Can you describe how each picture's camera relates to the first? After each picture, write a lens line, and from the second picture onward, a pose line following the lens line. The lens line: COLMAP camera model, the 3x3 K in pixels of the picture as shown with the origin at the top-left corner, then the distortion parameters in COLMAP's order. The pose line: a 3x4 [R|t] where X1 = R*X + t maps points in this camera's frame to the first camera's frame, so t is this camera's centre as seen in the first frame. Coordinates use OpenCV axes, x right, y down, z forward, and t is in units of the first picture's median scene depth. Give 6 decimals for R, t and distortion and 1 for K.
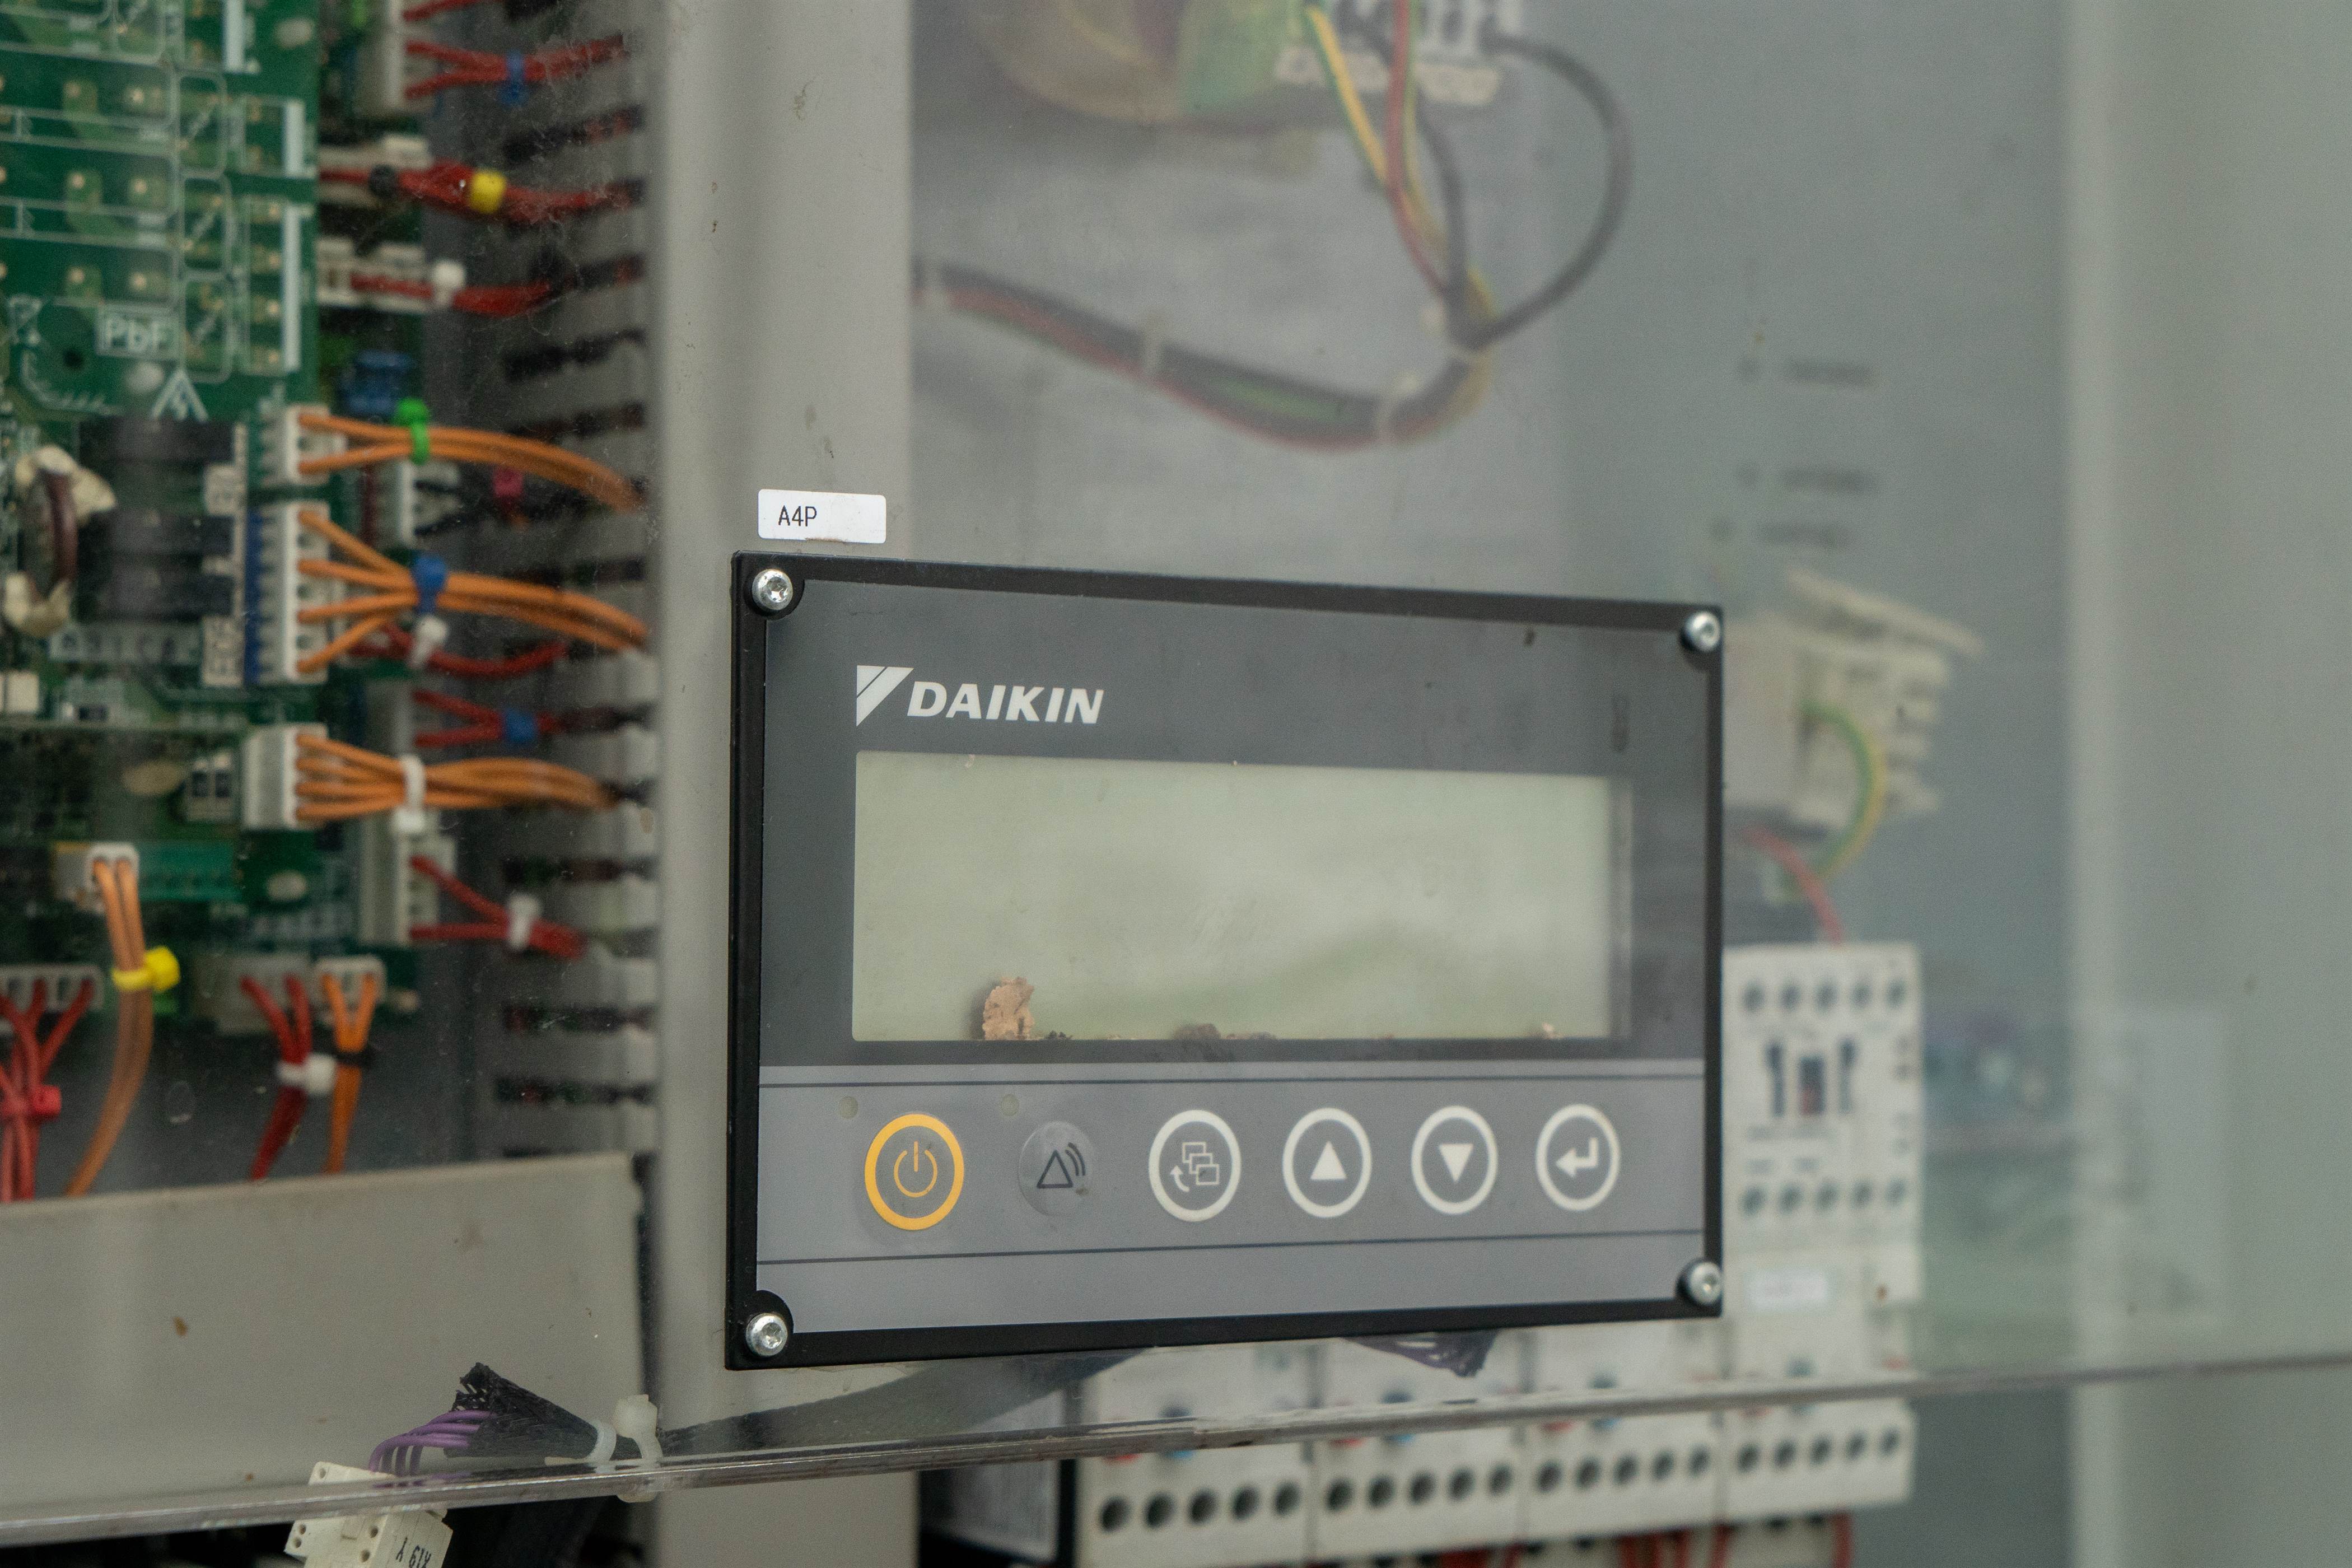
lens RADIAL K [[4656.3, 0, 1171.7], [0, 4656.3, 785.0], [0, 0, 1]] dist [0.045384, 0.000000]
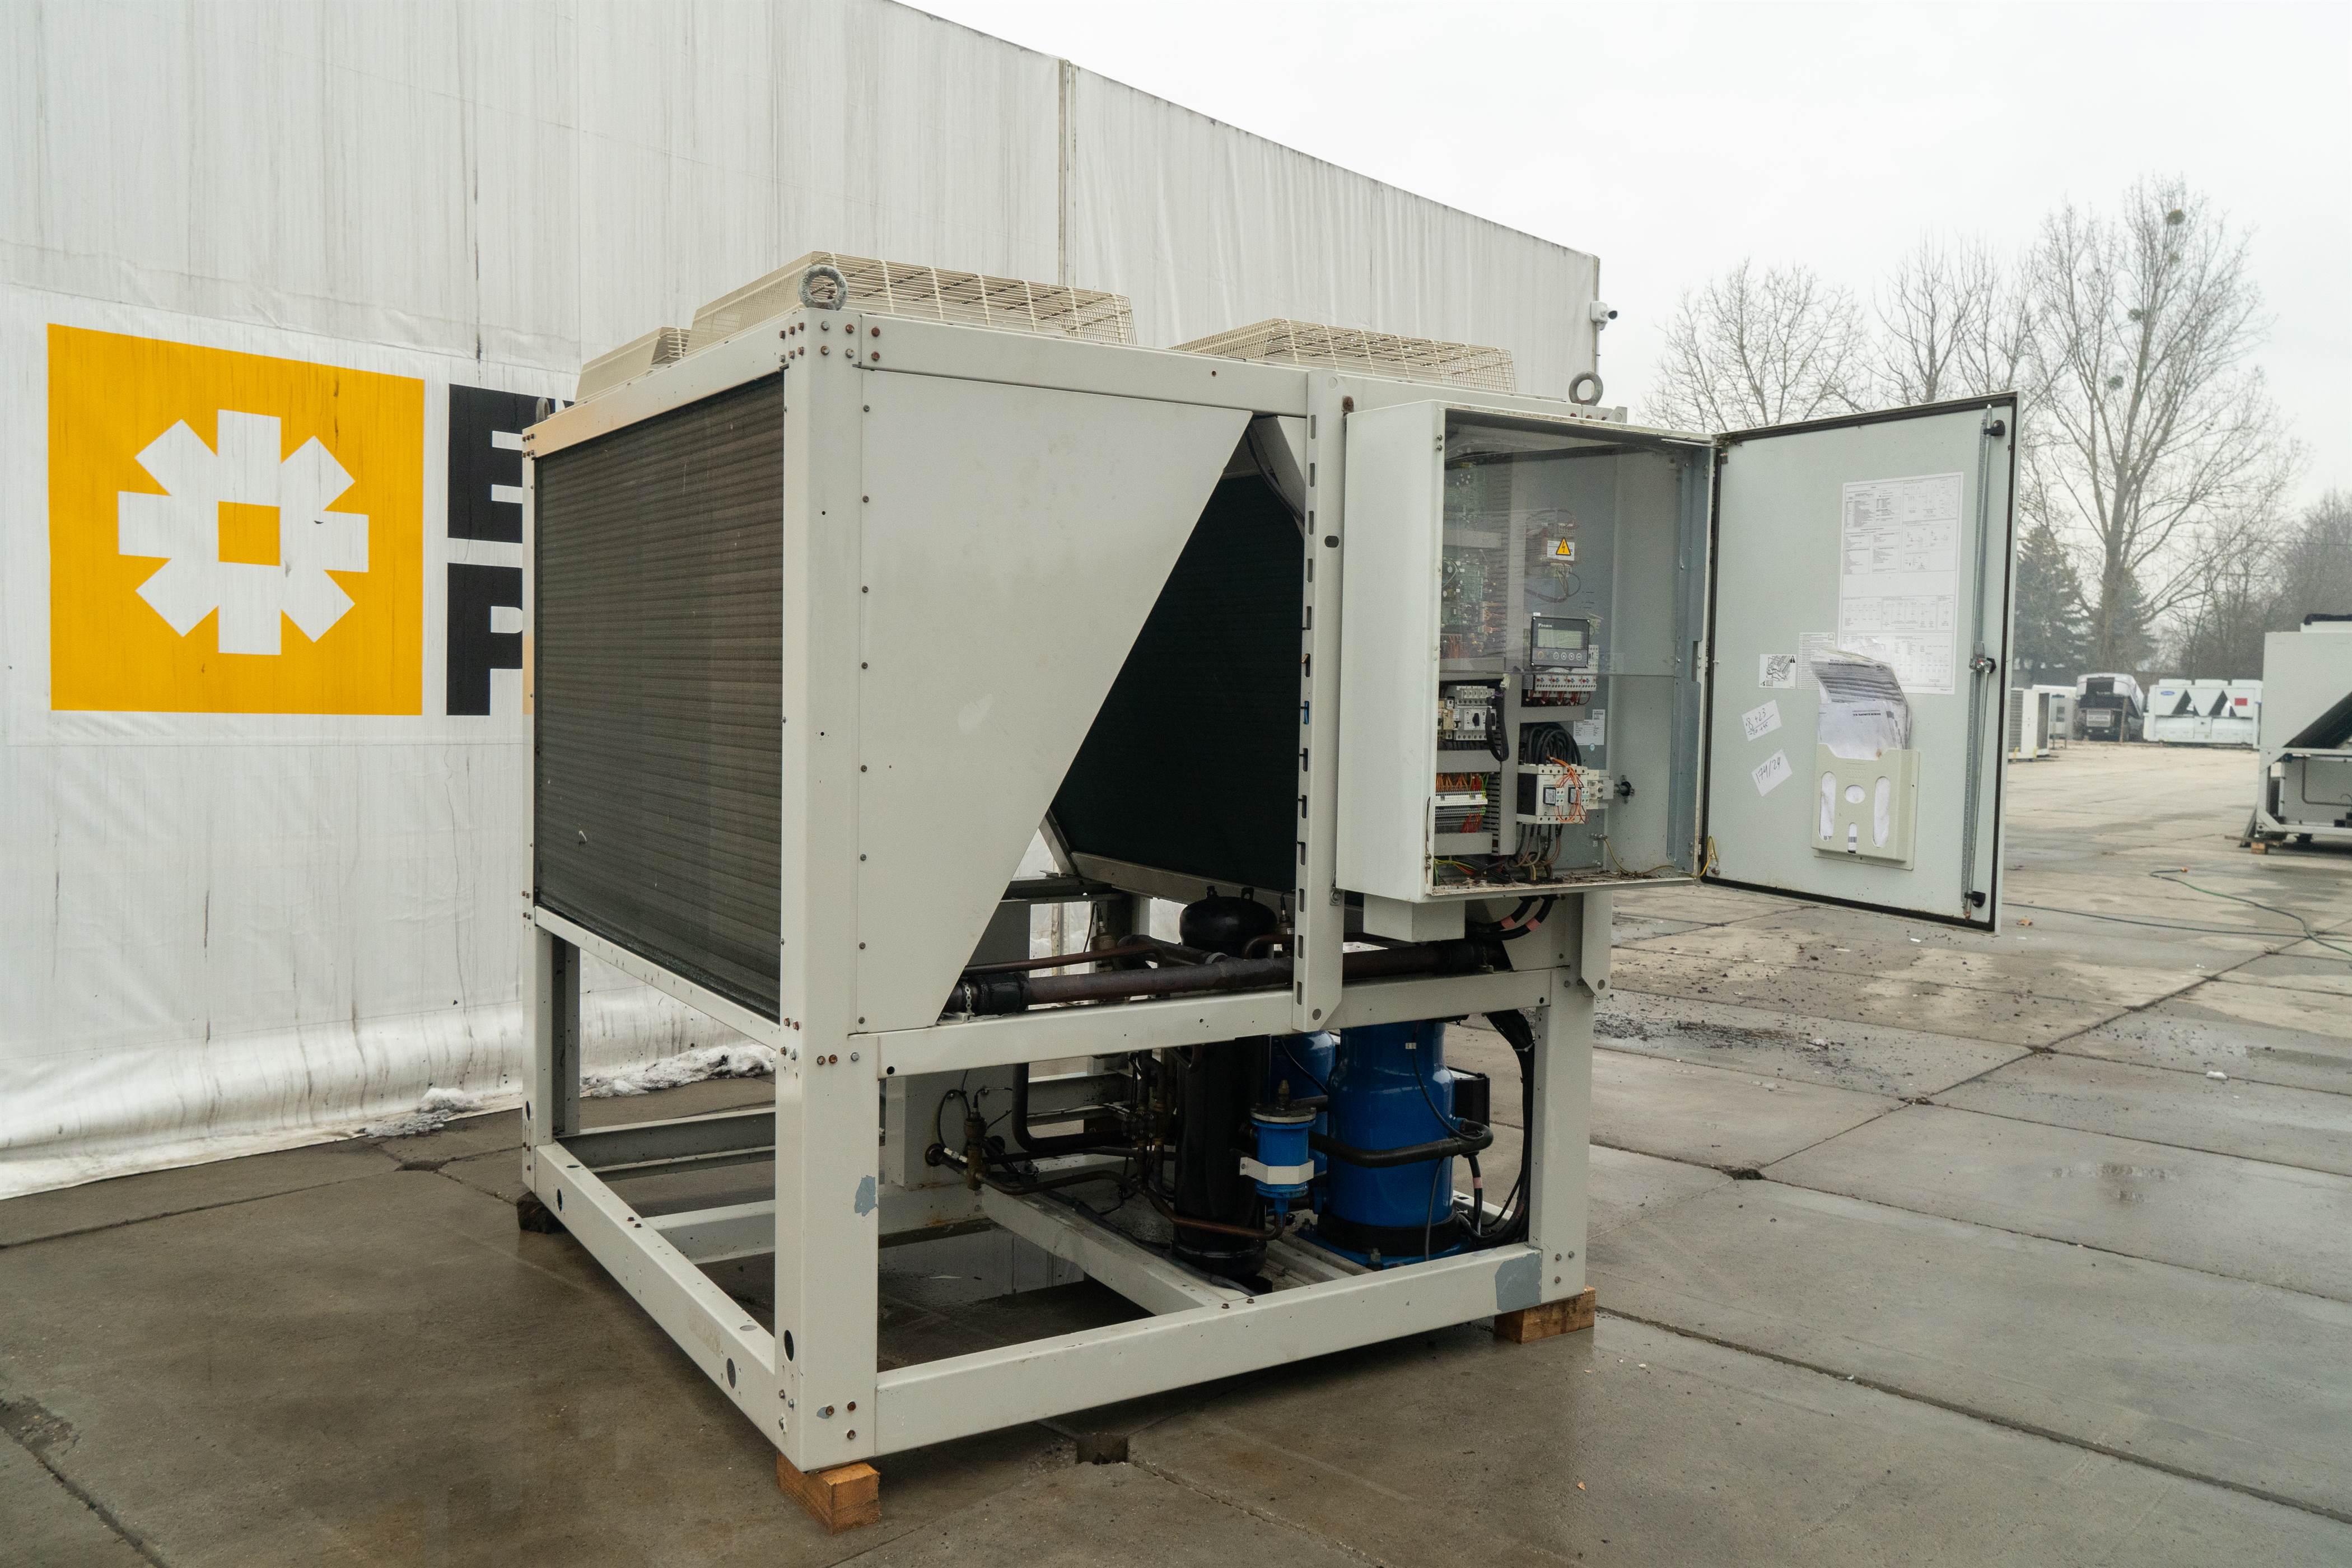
lens RADIAL K [[1838.9, 0, 1184.5], [0, 1838.9, 787.9], [0, 0, 1]] dist [-0.001233, -0.003330]
pose [[0.999560, 0.022773, -0.019006, -0.924425], [-0.020837, 0.995115, 0.096498, -0.039293], [0.021111, -0.096060, 0.995152, -4.317267]]
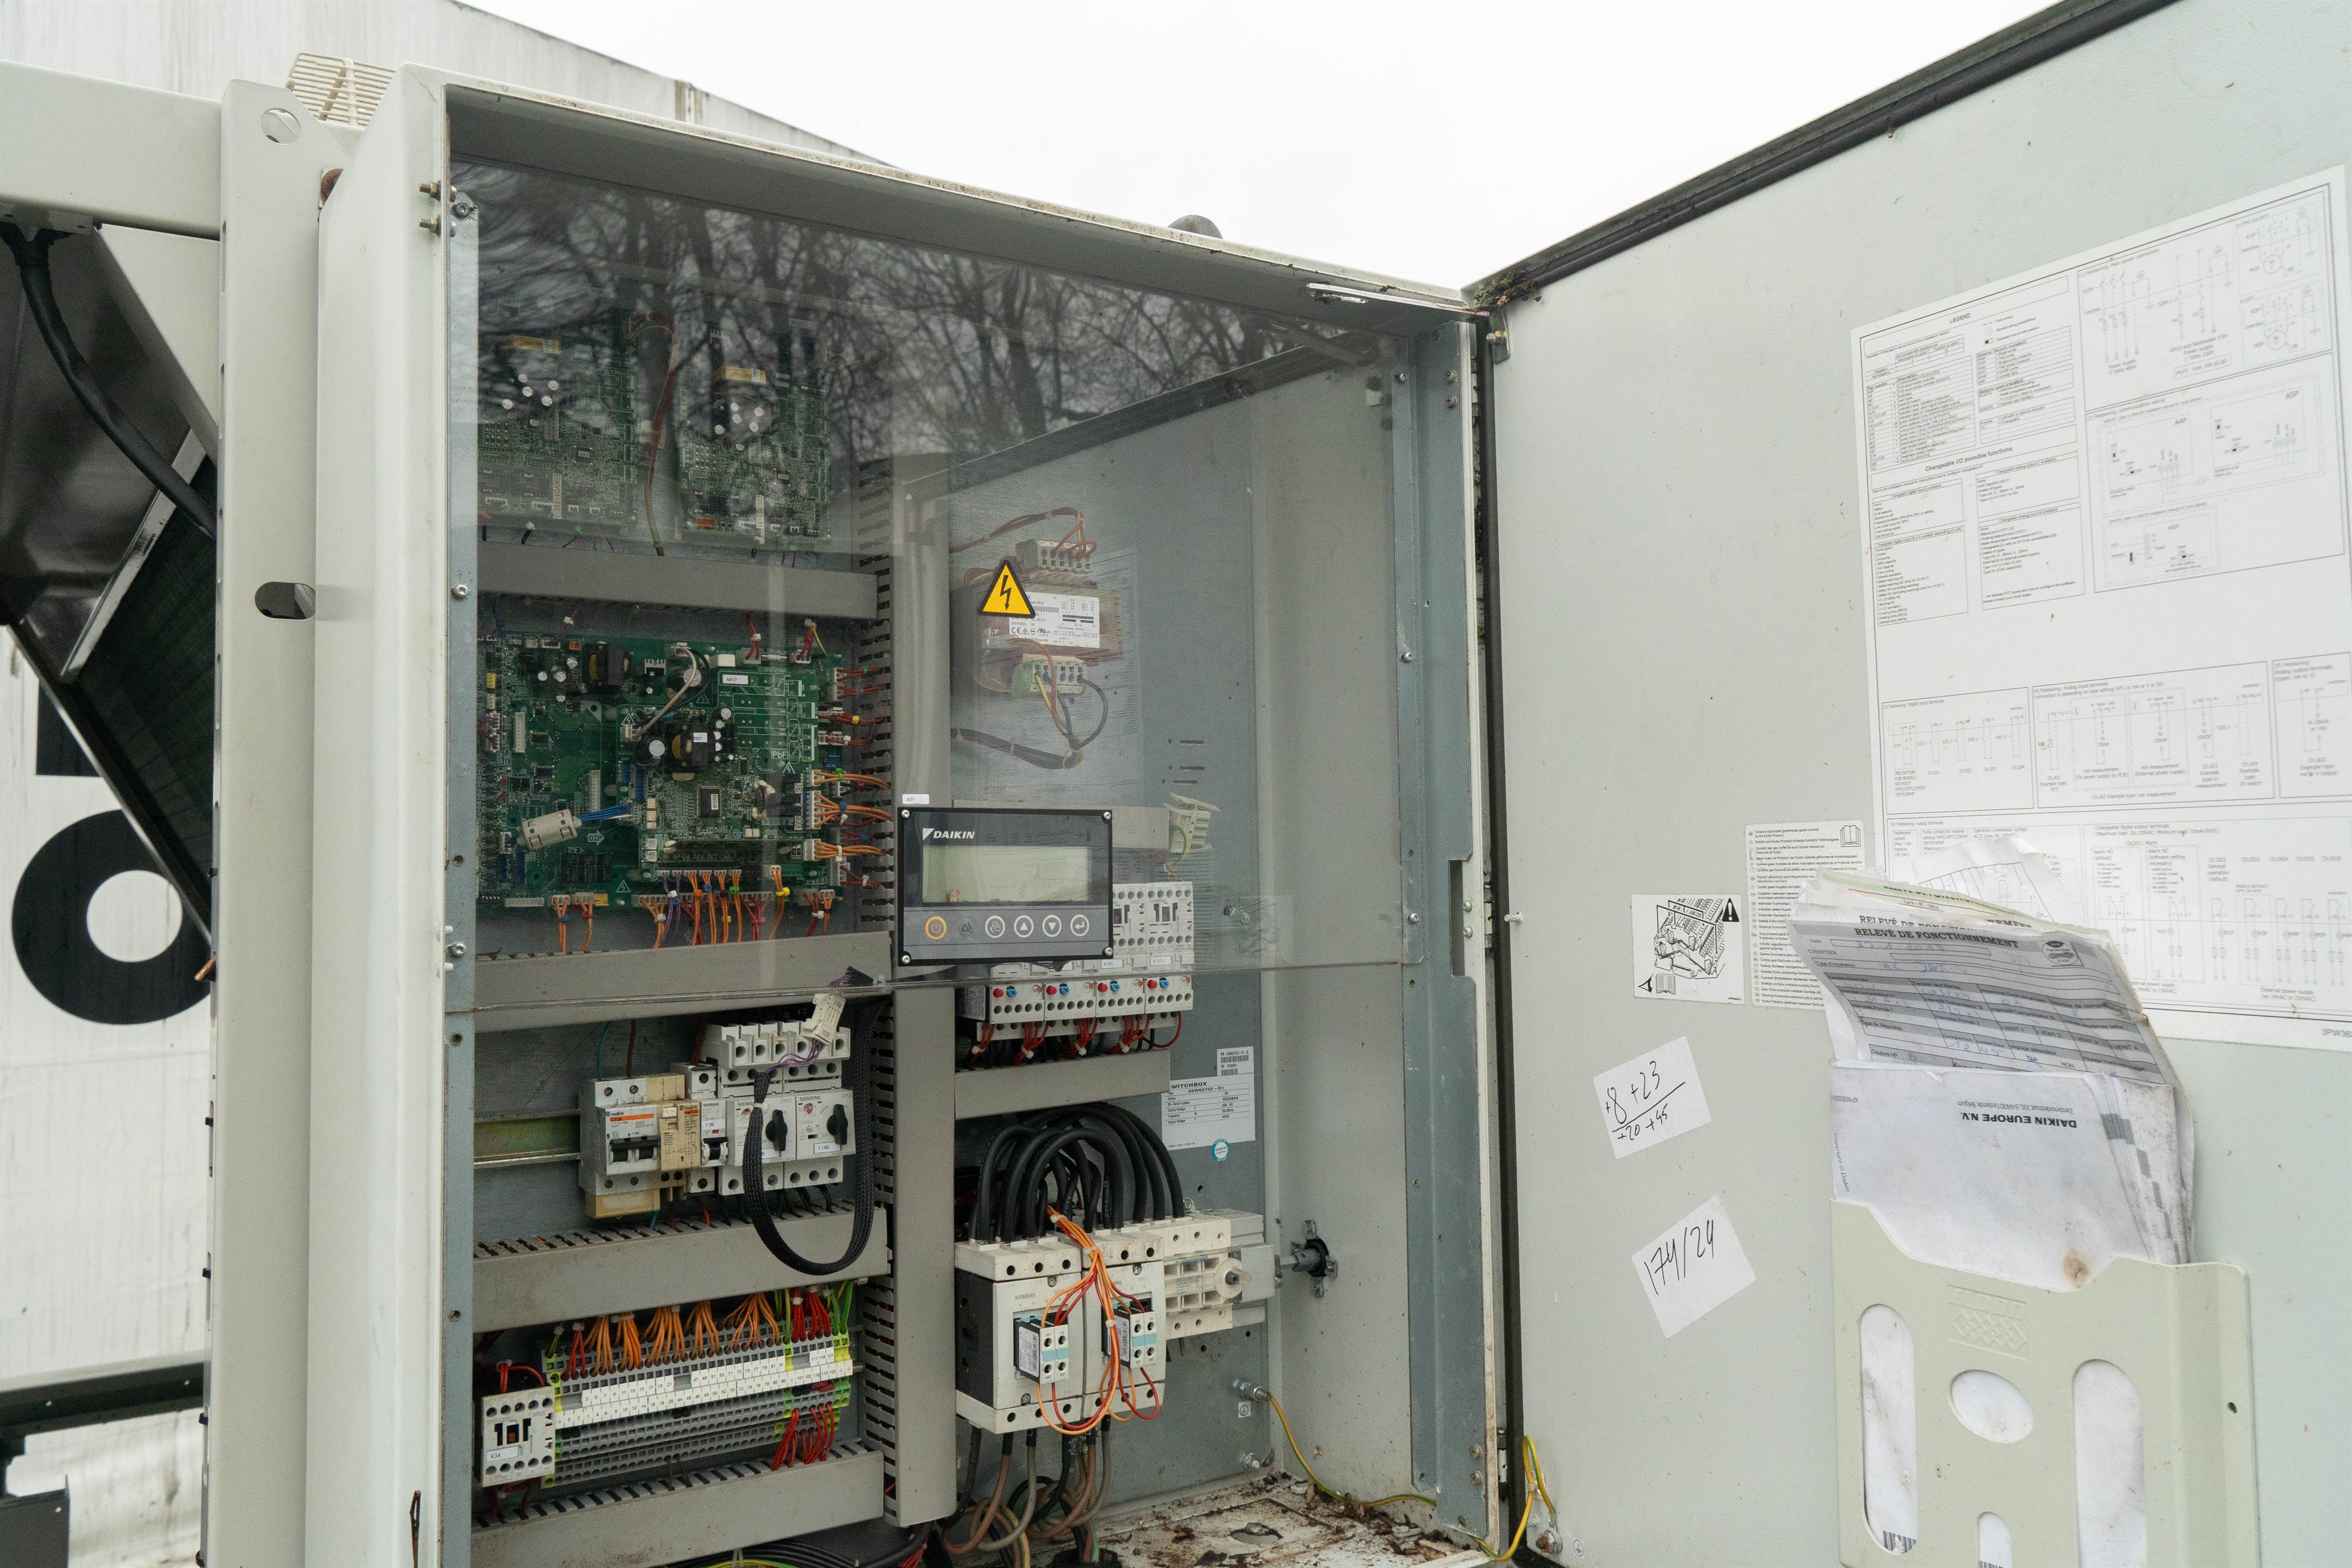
lens RADIAL K [[1838.9, 0, 1176.4], [0, 1838.9, 789.5], [0, 0, 1]] dist [-0.001233, -0.003330]
pose [[0.999873, -0.015872, 0.001147, 0.165534], [0.015893, 0.999661, -0.020604, -0.017829], [-0.000820, 0.020619, 0.999787, -0.804394]]
